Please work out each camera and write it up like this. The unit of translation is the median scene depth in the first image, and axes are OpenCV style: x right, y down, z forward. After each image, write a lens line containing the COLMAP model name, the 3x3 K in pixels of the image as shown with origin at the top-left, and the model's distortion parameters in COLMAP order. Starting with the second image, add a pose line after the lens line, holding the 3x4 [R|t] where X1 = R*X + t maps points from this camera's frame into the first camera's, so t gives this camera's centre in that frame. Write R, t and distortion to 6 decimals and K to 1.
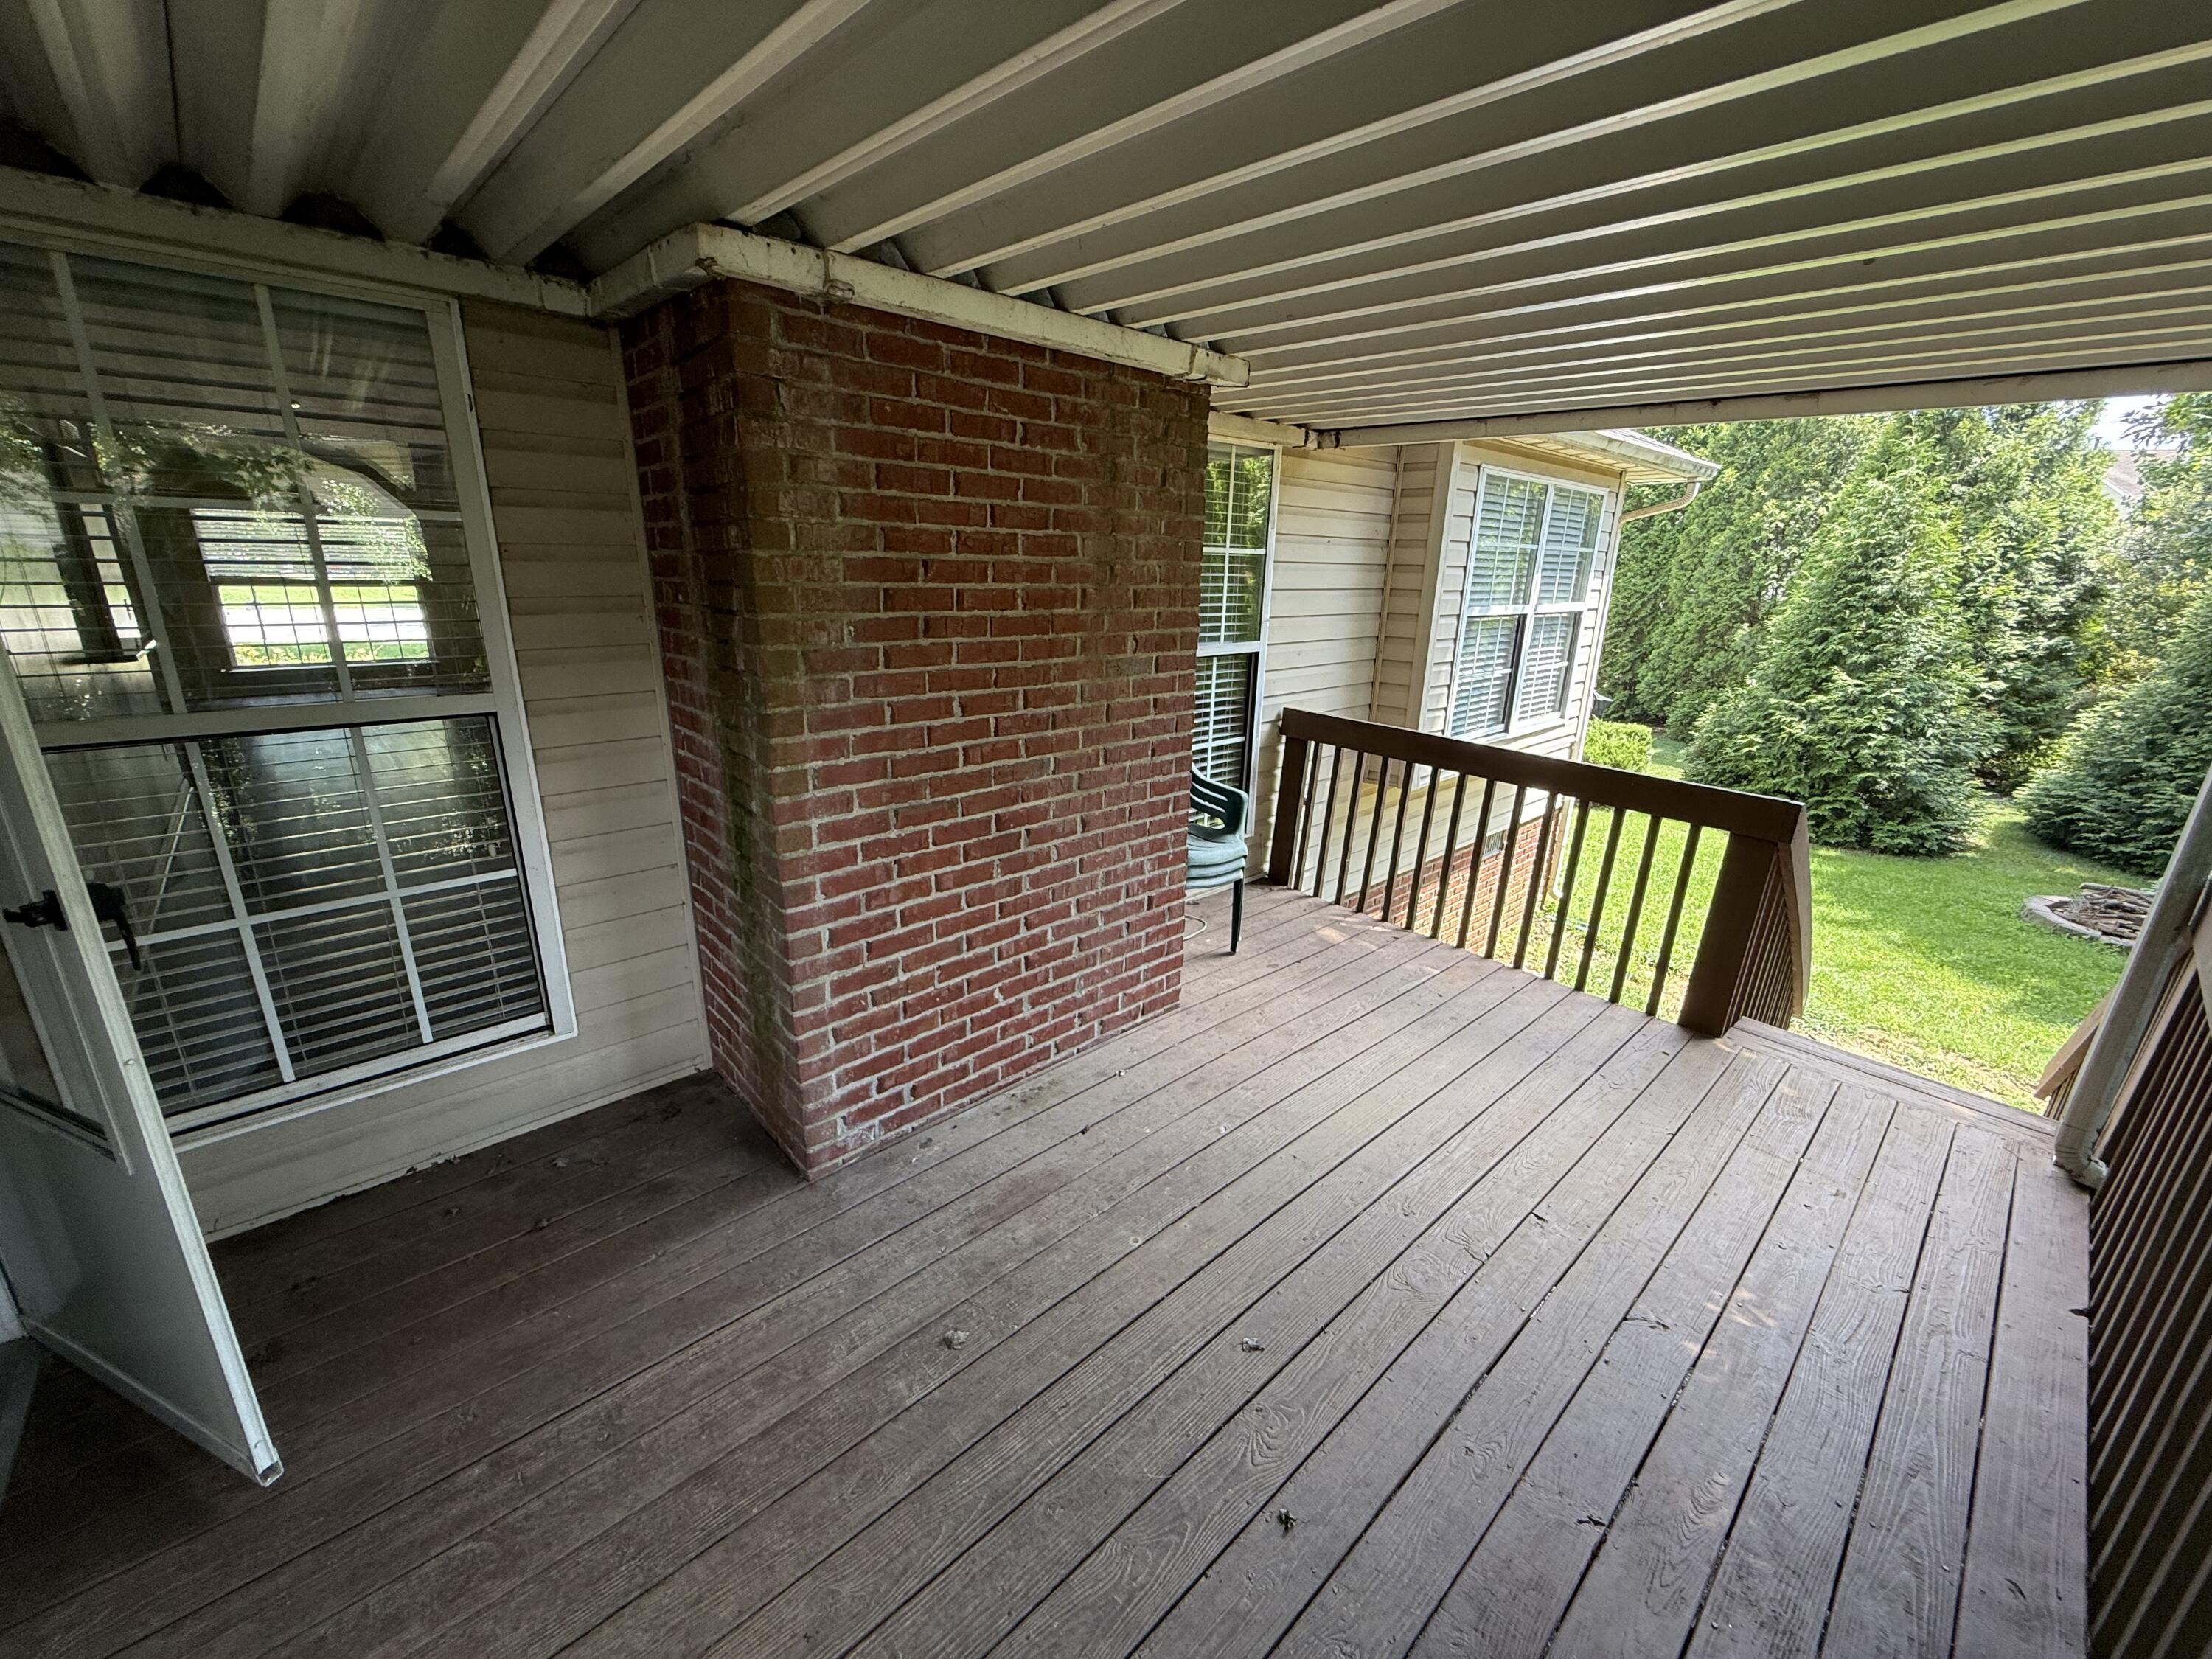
lens RADIAL K [[884.1, 0, 1102.7], [0, 884.1, 834.4], [0, 0, 1]] dist [0.002475, -0.000357]
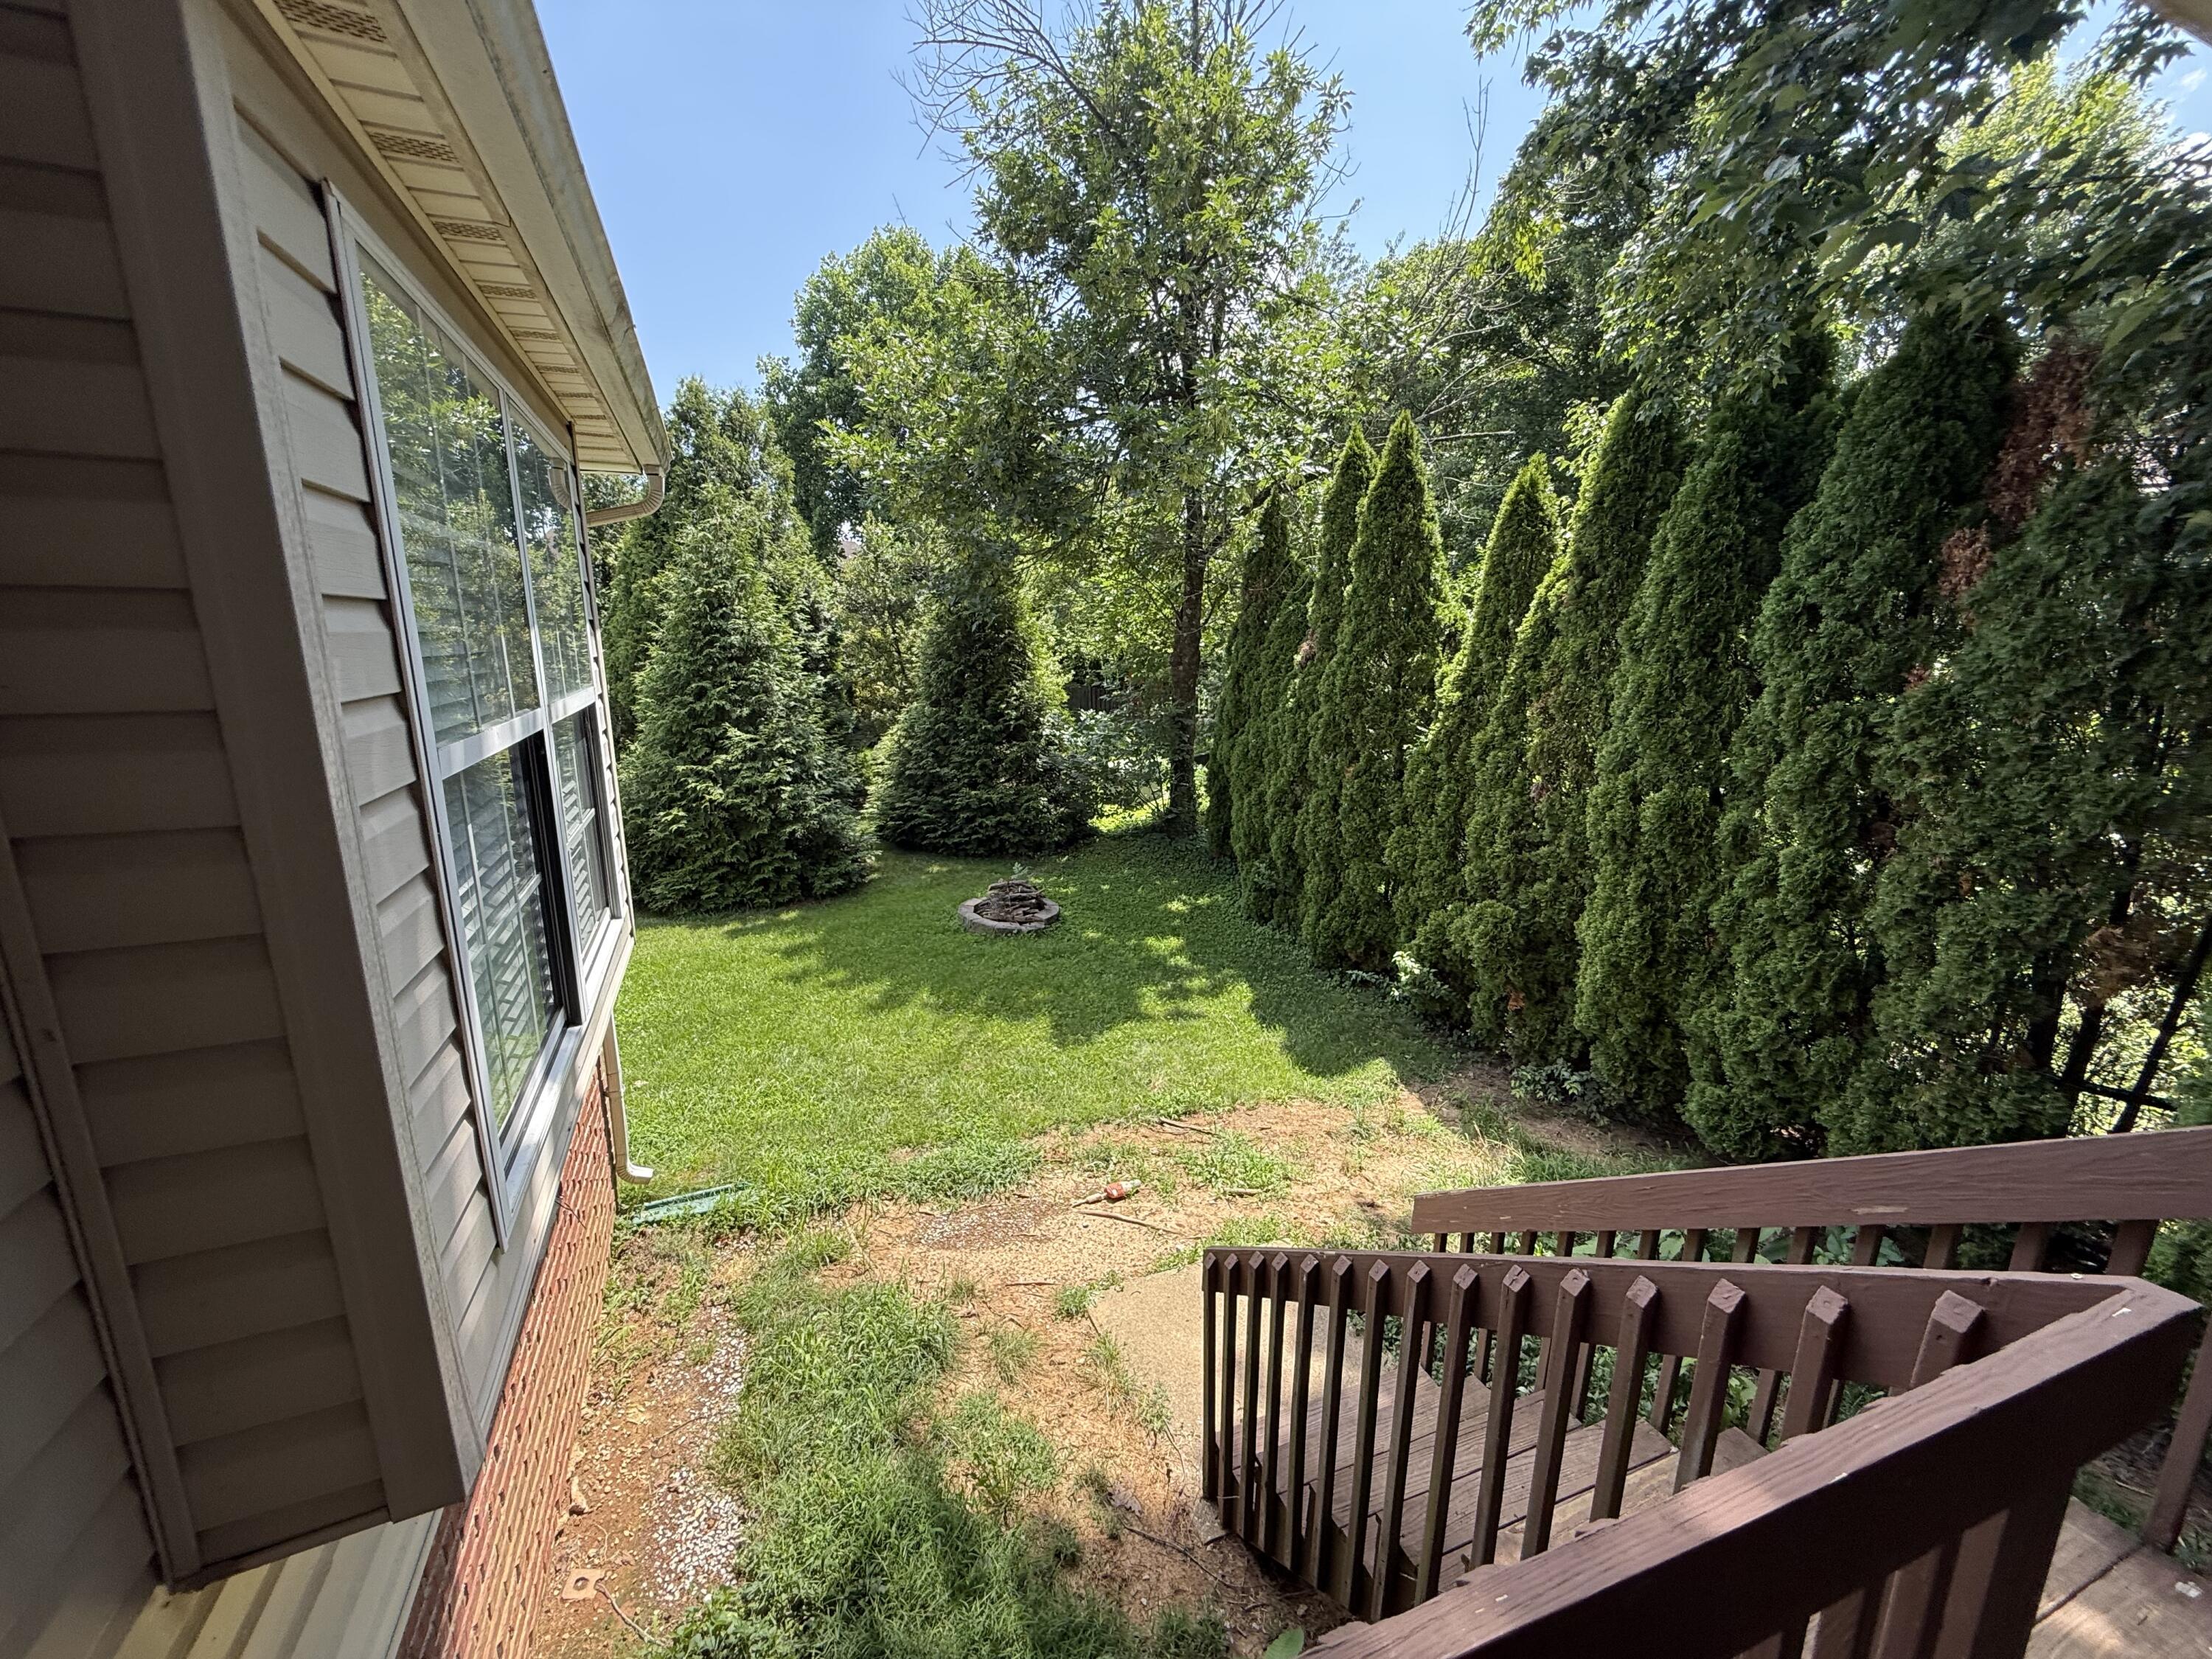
lens RADIAL K [[884.1, 0, 1100.2], [0, 884.1, 835.5], [0, 0, 1]] dist [0.002475, -0.000357]
pose [[0.359985, -0.228528, 0.904536, 0.104541], [0.279752, 0.951363, 0.129024, -0.087469], [-0.890028, 0.206599, 0.406408, 0.300204]]
